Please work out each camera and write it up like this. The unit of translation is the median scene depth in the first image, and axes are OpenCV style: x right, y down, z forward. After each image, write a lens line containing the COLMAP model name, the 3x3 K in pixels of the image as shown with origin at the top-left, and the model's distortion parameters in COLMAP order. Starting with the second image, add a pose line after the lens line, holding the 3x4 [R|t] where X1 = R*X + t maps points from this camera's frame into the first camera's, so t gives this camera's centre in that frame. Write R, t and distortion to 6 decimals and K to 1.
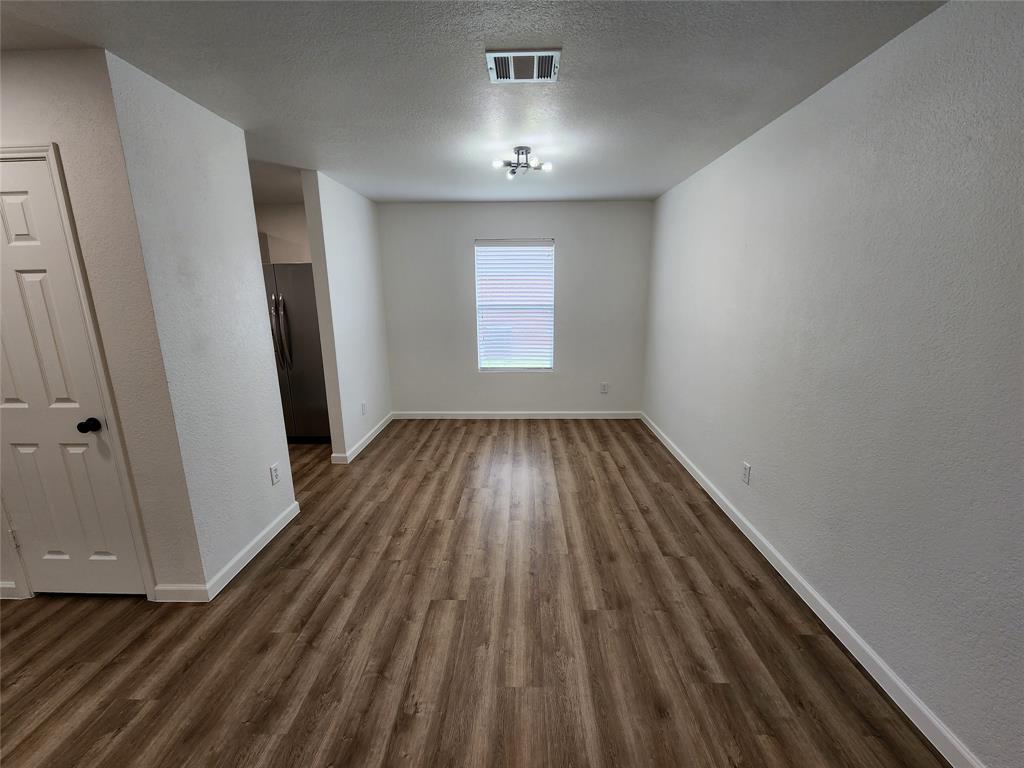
lens RADIAL K [[419.8, 0, 515.1], [0, 419.8, 382.3], [0, 0, 1]] dist [0.000453, -0.002096]
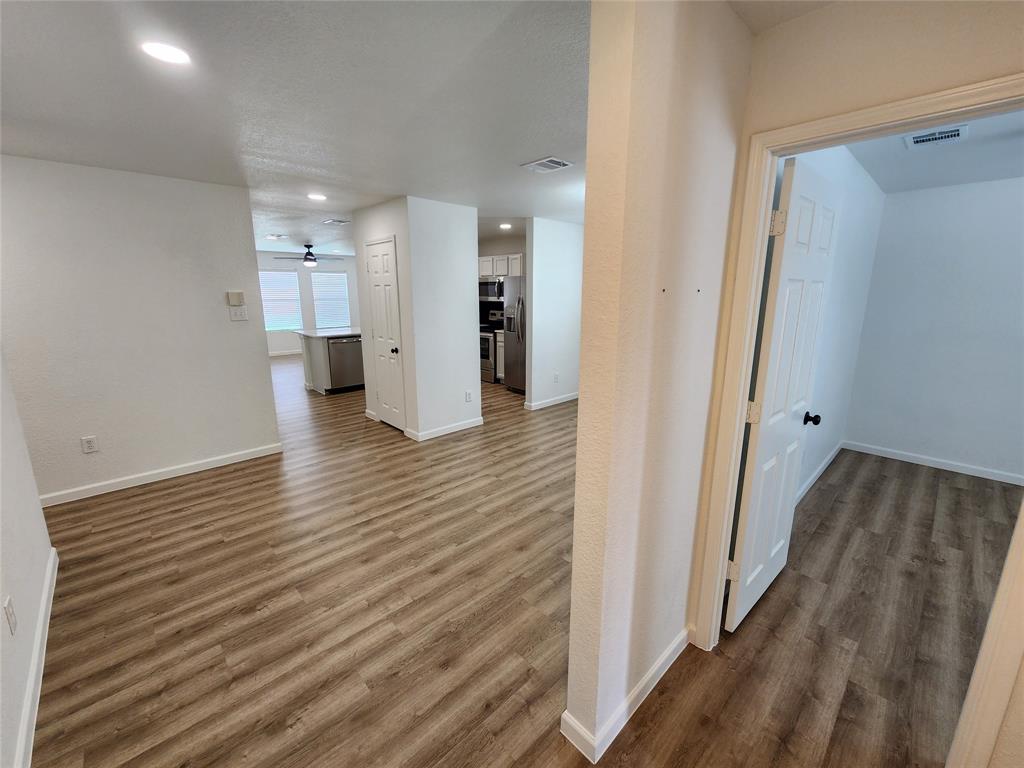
lens RADIAL K [[419.8, 0, 515.1], [0, 419.8, 382.3], [0, 0, 1]] dist [0.000453, -0.002096]
pose [[0.705636, 0.164686, -0.689171, 0.804957], [-0.161987, 0.984352, 0.069366, 0.004290], [0.689810, 0.062689, 0.721271, -0.162760]]
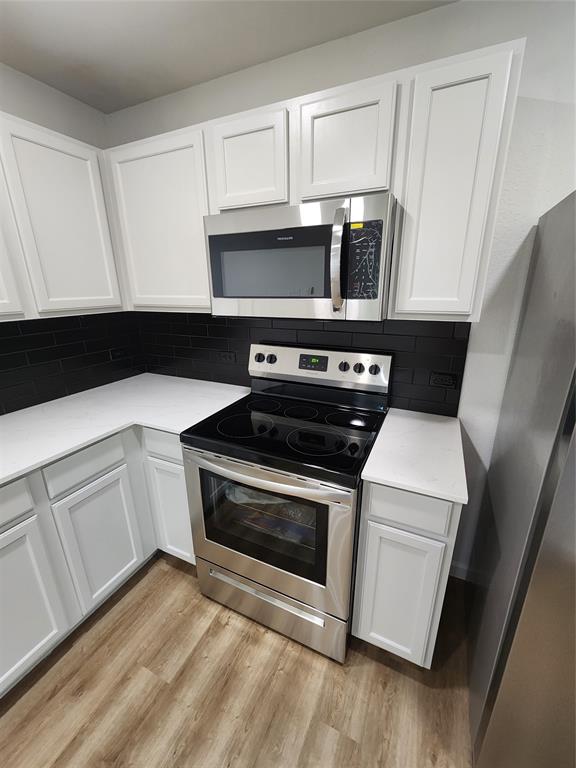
lens RADIAL K [[317.7, 0, 290.4], [0, 317.7, 385.3], [0, 0, 1]] dist [-0.000292, -0.000706]
pose [[0.914908, 0.126678, -0.383271, -1.087667], [-0.089107, 0.989439, 0.114323, -0.256618], [0.393705, -0.070443, 0.916534, 1.228582]]
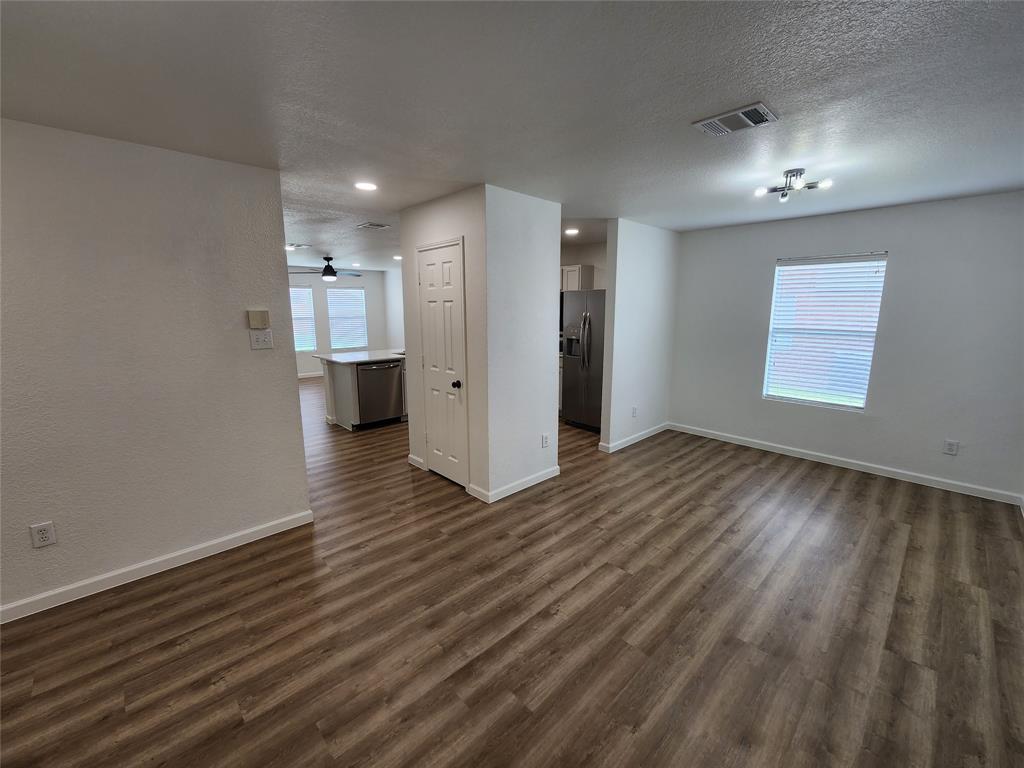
lens RADIAL K [[419.8, 0, 515.1], [0, 419.8, 382.3], [0, 0, 1]] dist [0.000453, -0.002096]
pose [[0.705157, 0.135332, -0.696016, 0.317318], [-0.158559, 0.986855, 0.031241, -0.002503], [0.691095, 0.088330, 0.717346, -0.101575]]
